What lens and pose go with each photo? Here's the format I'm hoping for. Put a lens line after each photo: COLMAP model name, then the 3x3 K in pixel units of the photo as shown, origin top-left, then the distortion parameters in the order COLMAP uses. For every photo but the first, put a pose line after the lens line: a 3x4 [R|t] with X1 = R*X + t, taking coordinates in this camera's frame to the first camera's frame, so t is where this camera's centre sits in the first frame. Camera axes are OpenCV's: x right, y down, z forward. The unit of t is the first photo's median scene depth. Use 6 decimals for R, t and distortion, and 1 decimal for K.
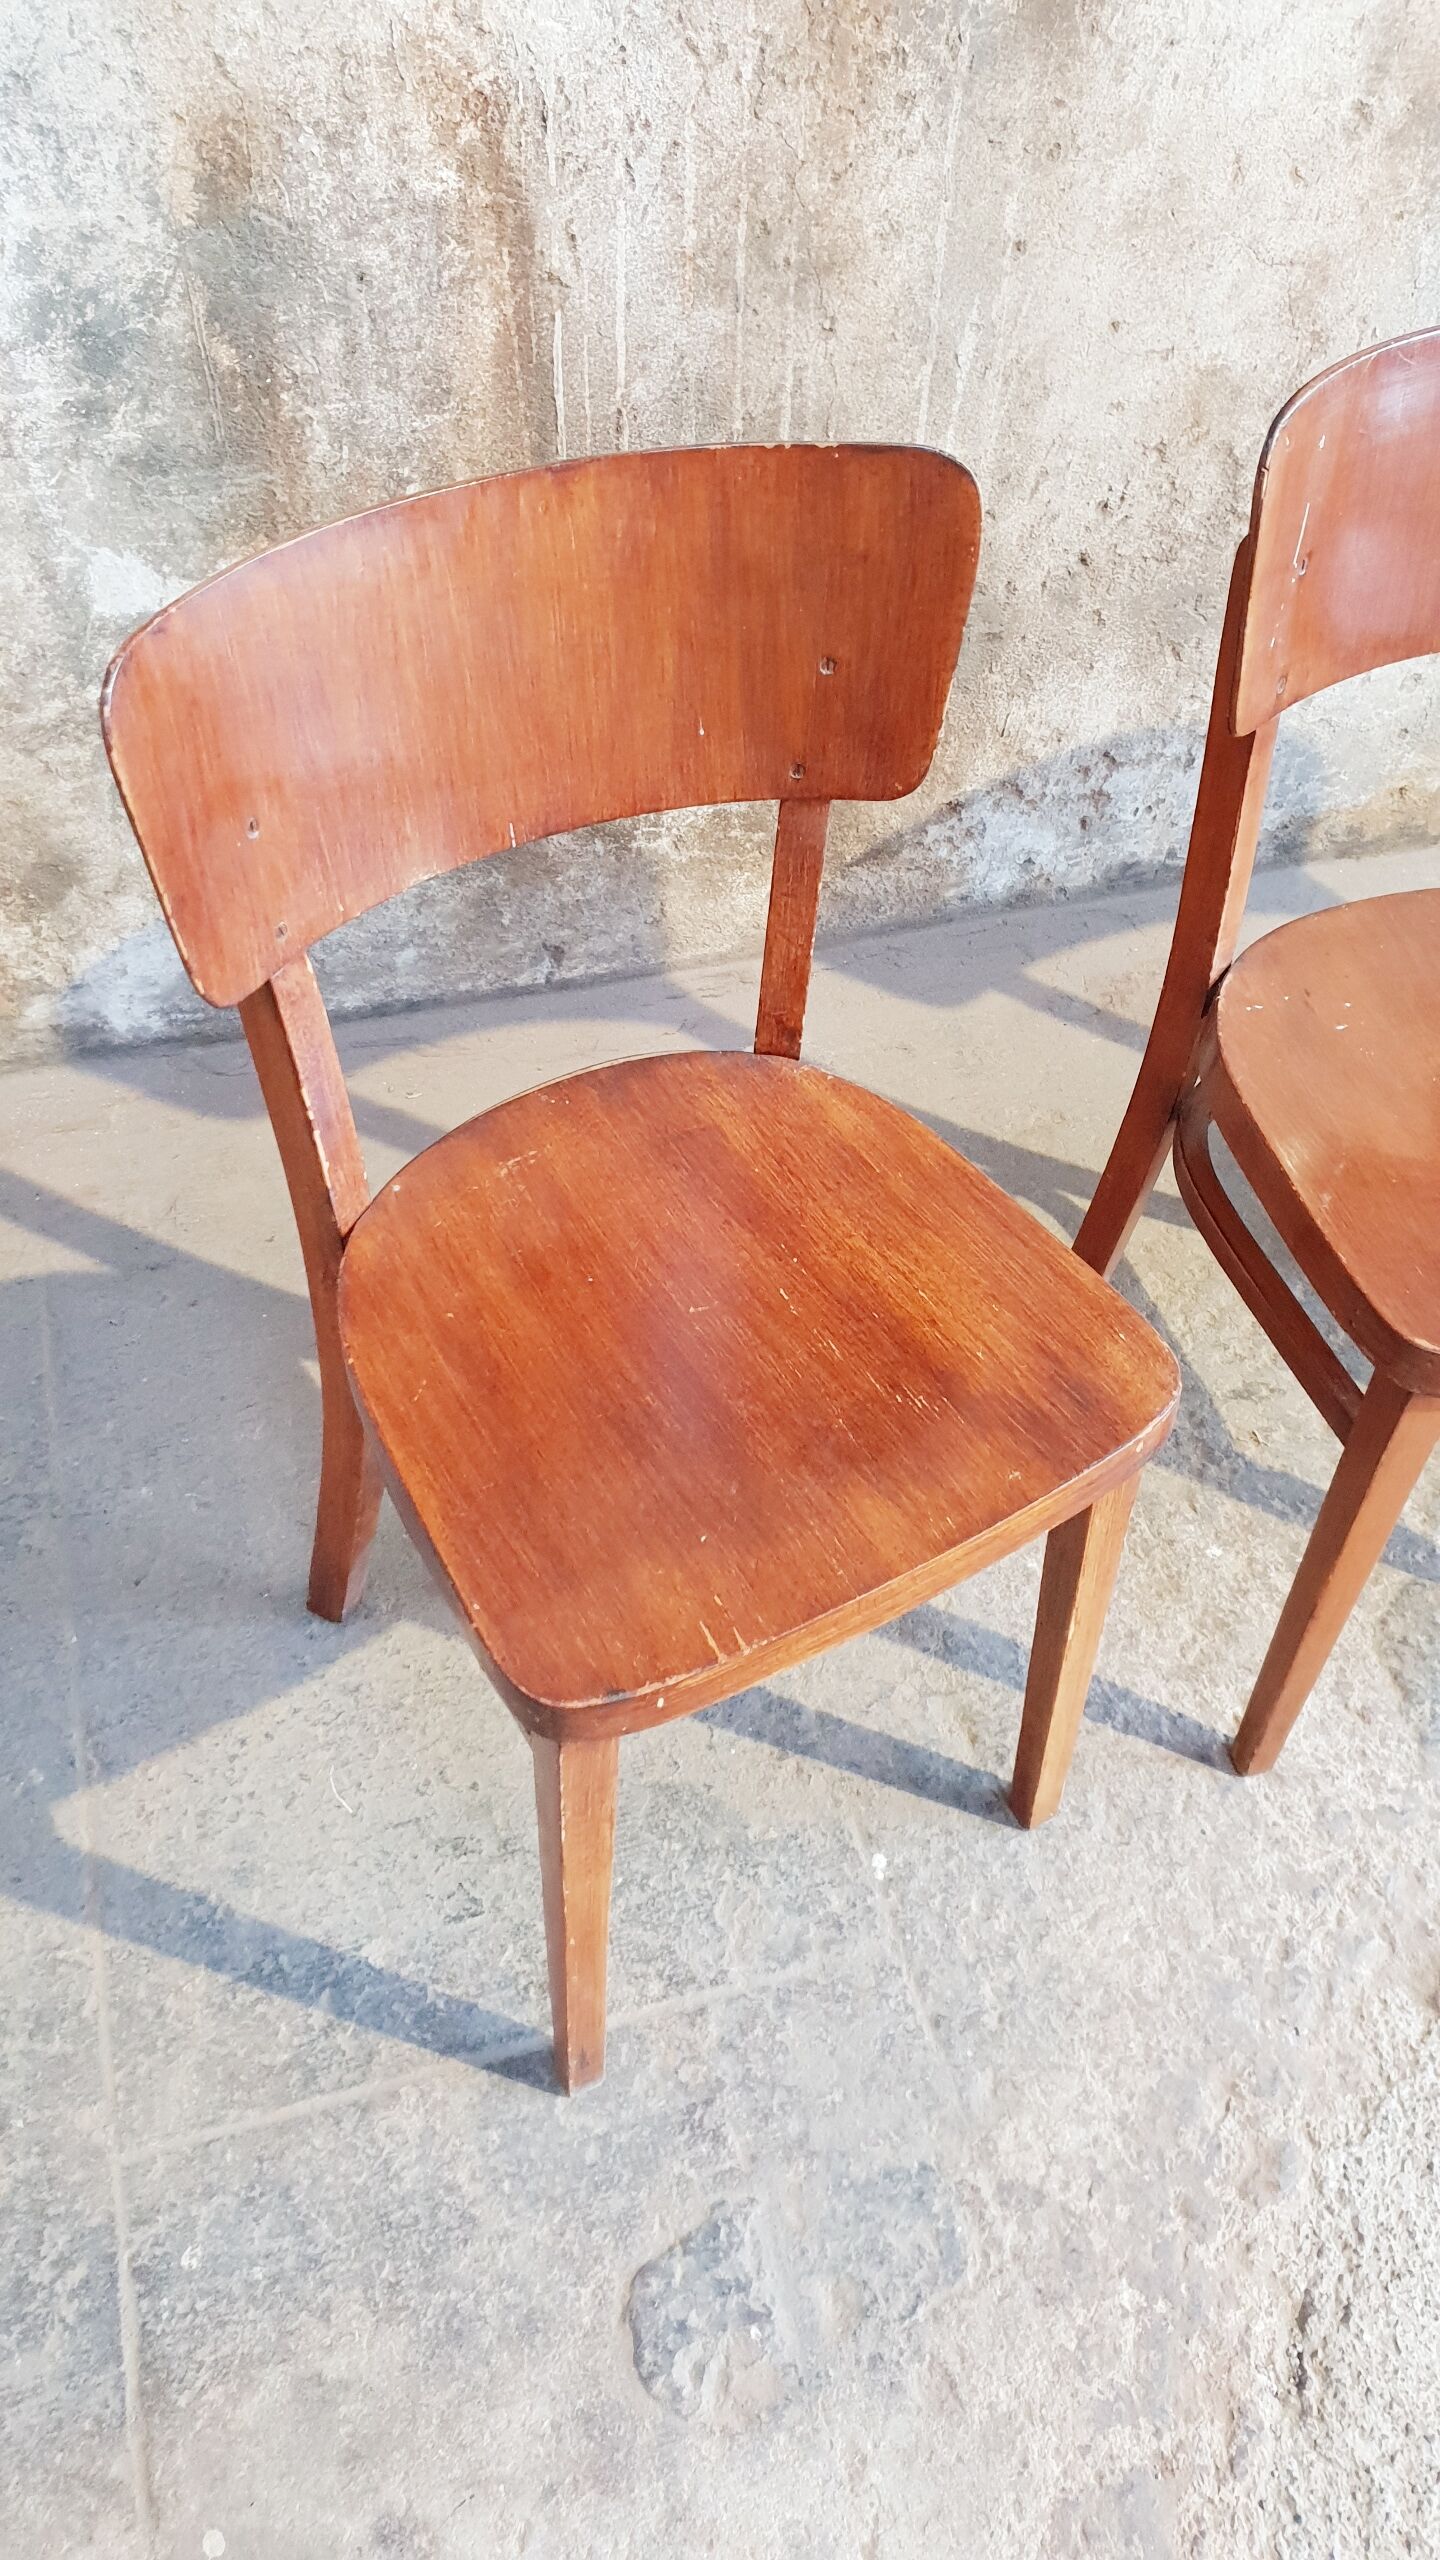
lens RADIAL K [[2009.7, 0, 732.6], [0, 2009.7, 1263.5], [0, 0, 1]] dist [0.021394, -0.004416]
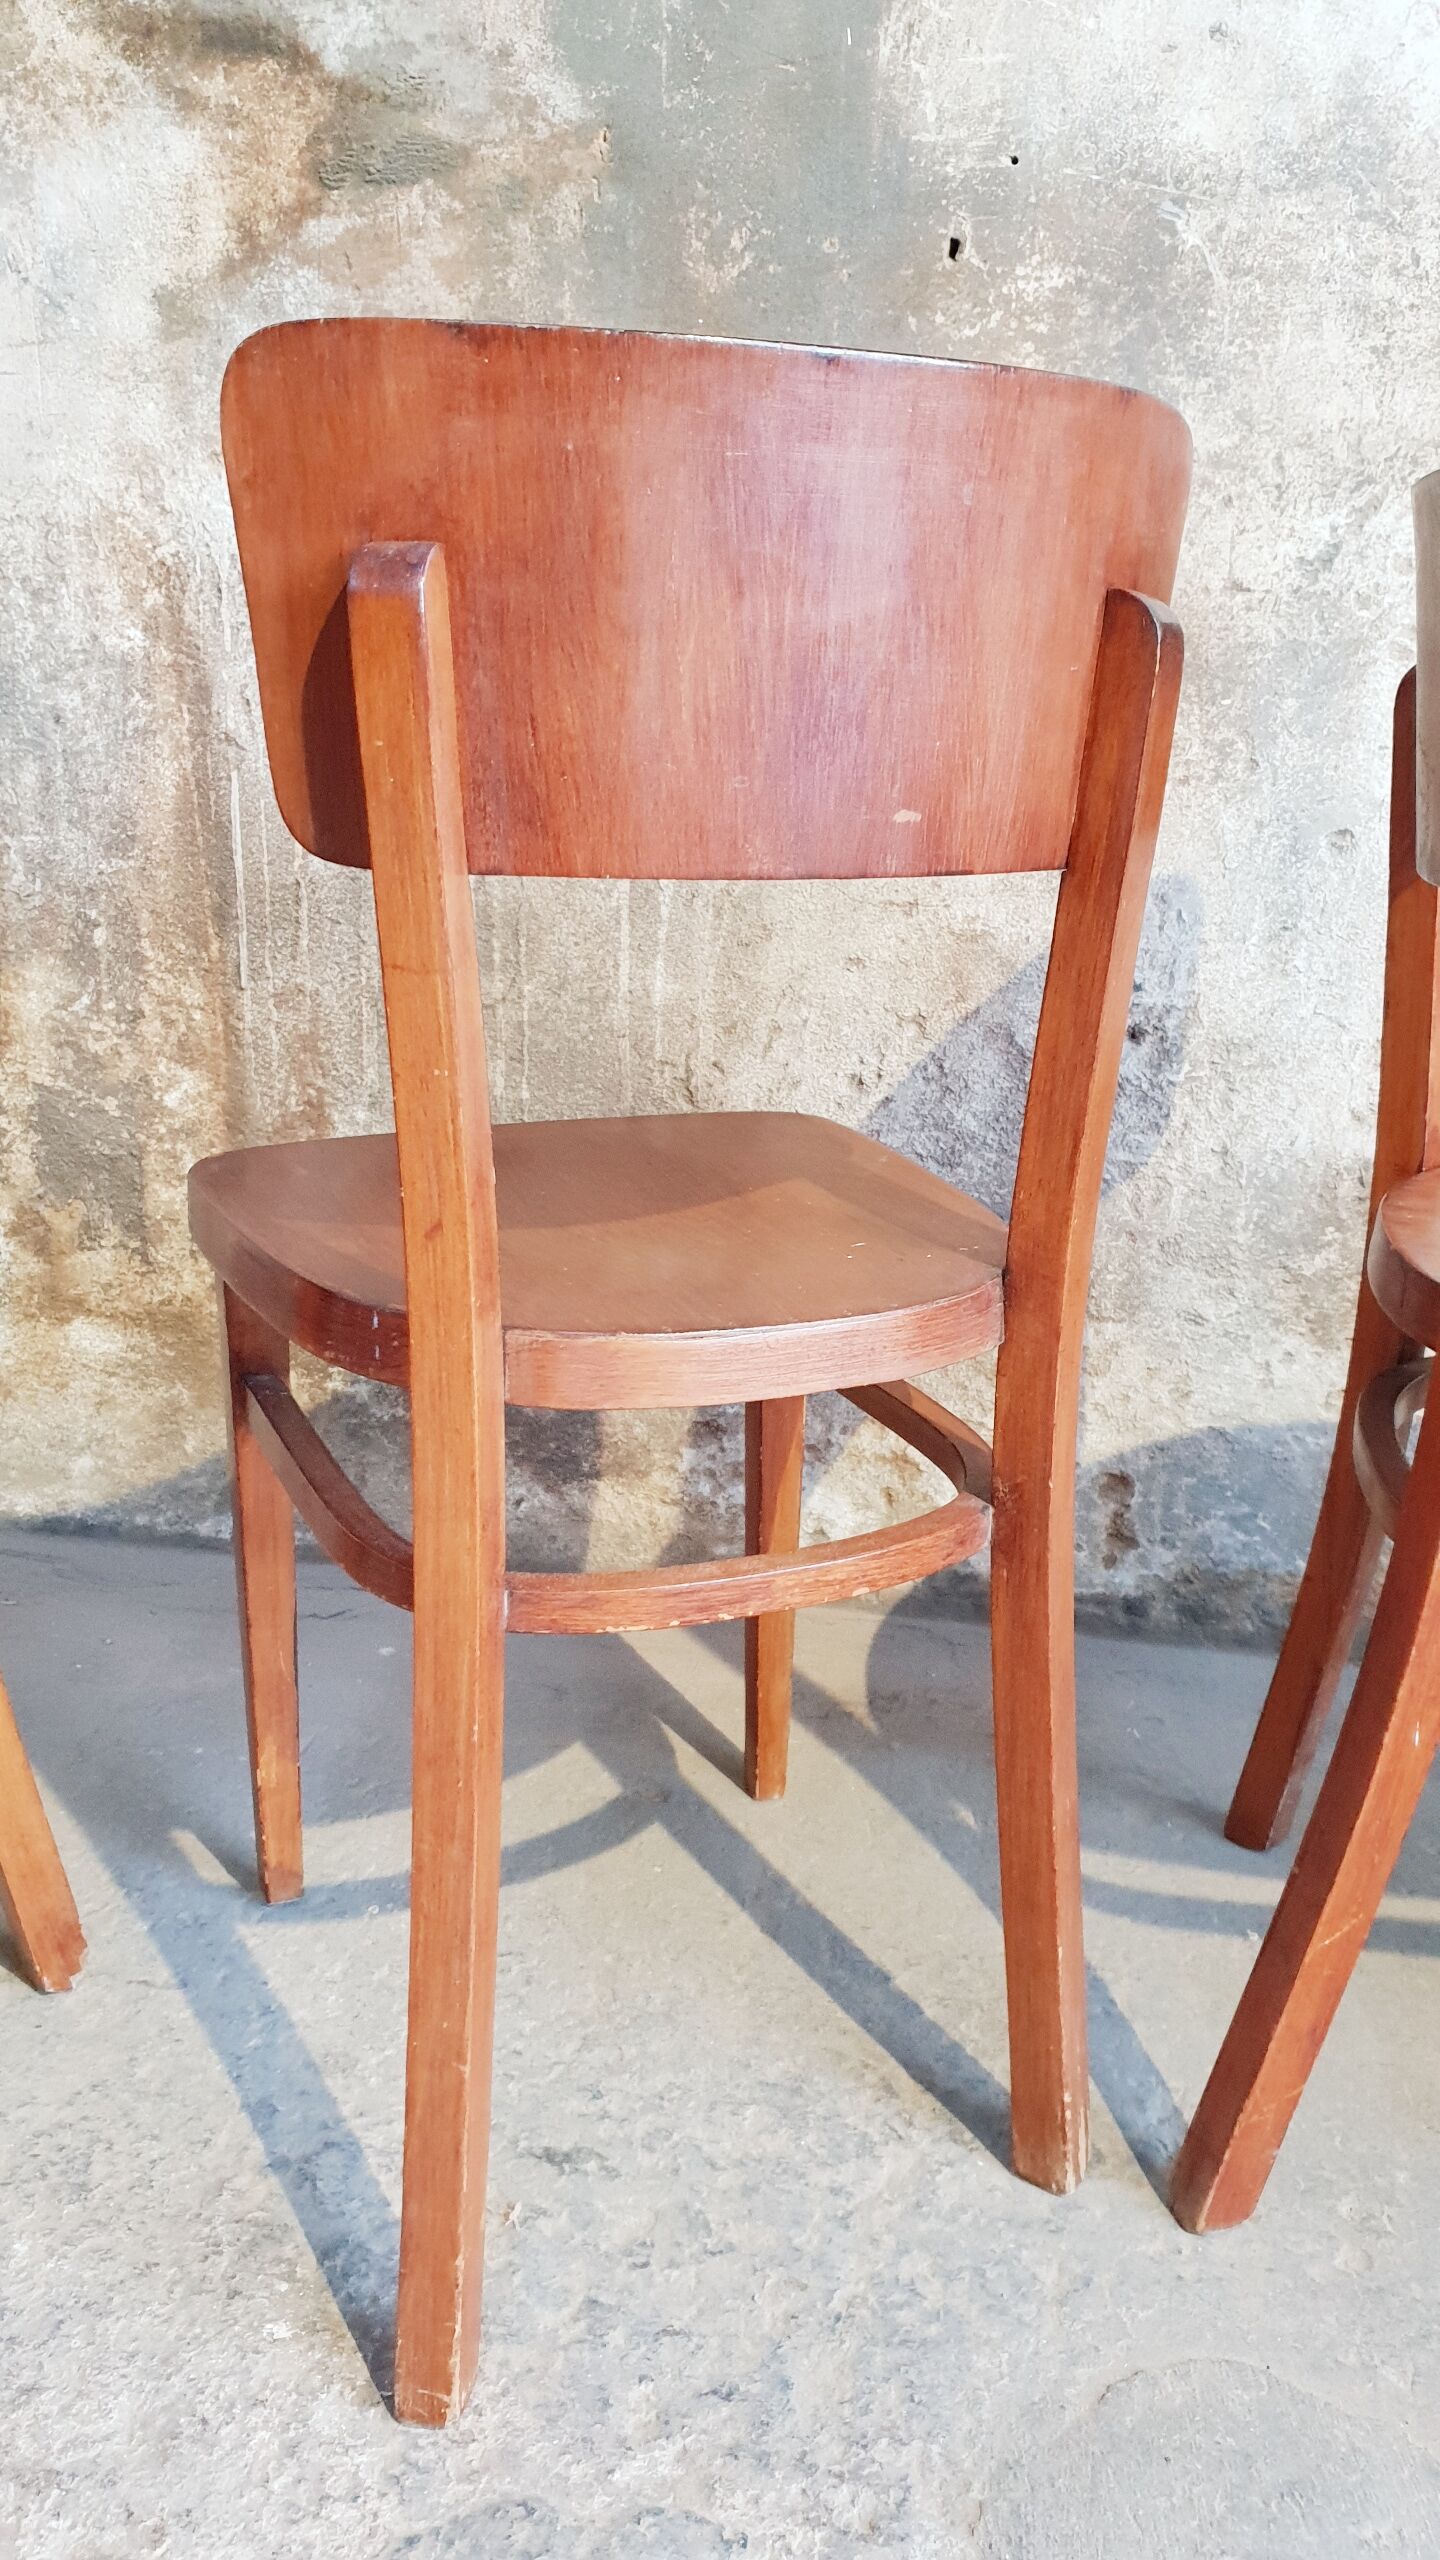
lens RADIAL K [[2009.7, 0, 733.3], [0, 2009.7, 1273.9], [0, 0, 1]] dist [0.021394, -0.004416]
pose [[0.892501, 0.107422, -0.438067, 0.629191], [-0.327175, 0.822738, -0.464822, 0.132021], [0.310482, 0.558178, 0.769440, 0.447828]]
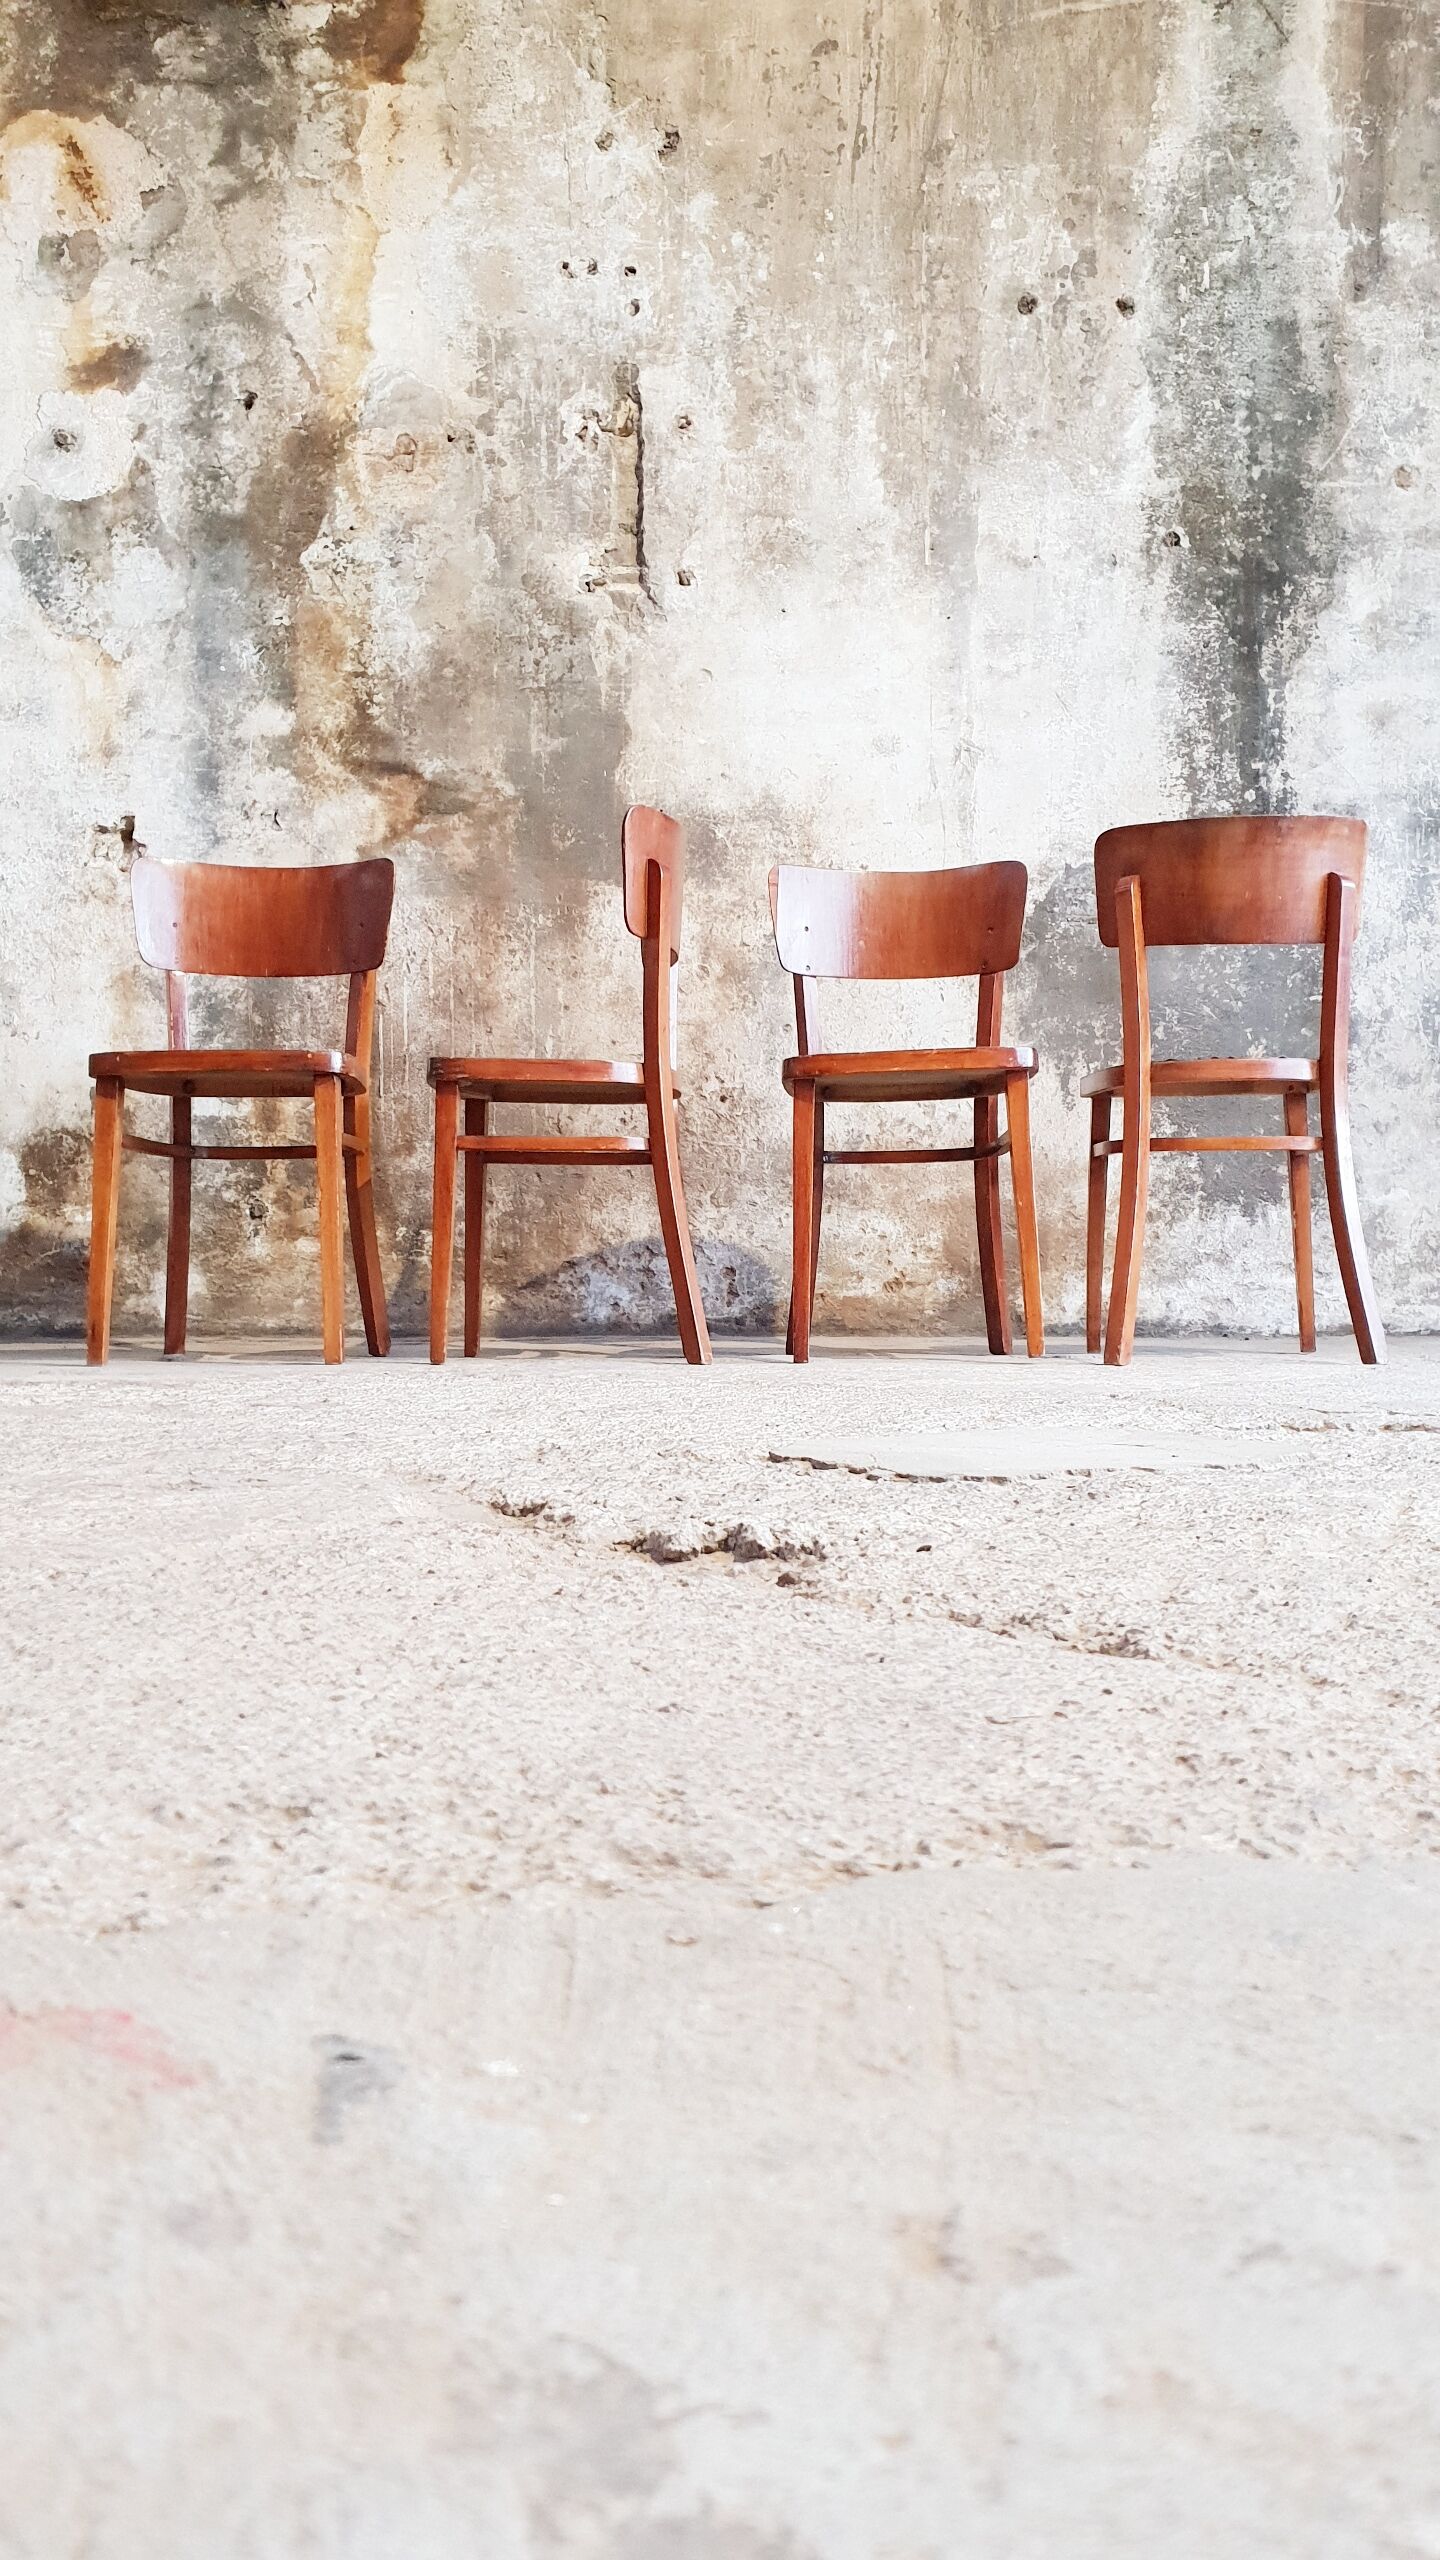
lens RADIAL K [[2009.7, 0, 755.0], [0, 2009.7, 1305.8], [0, 0, 1]] dist [0.021394, -0.004416]
pose [[0.957687, -0.033017, -0.285911, 1.176889], [-0.187823, 0.681012, -0.707775, 1.640389], [0.218077, 0.731528, 0.645995, -0.346688]]
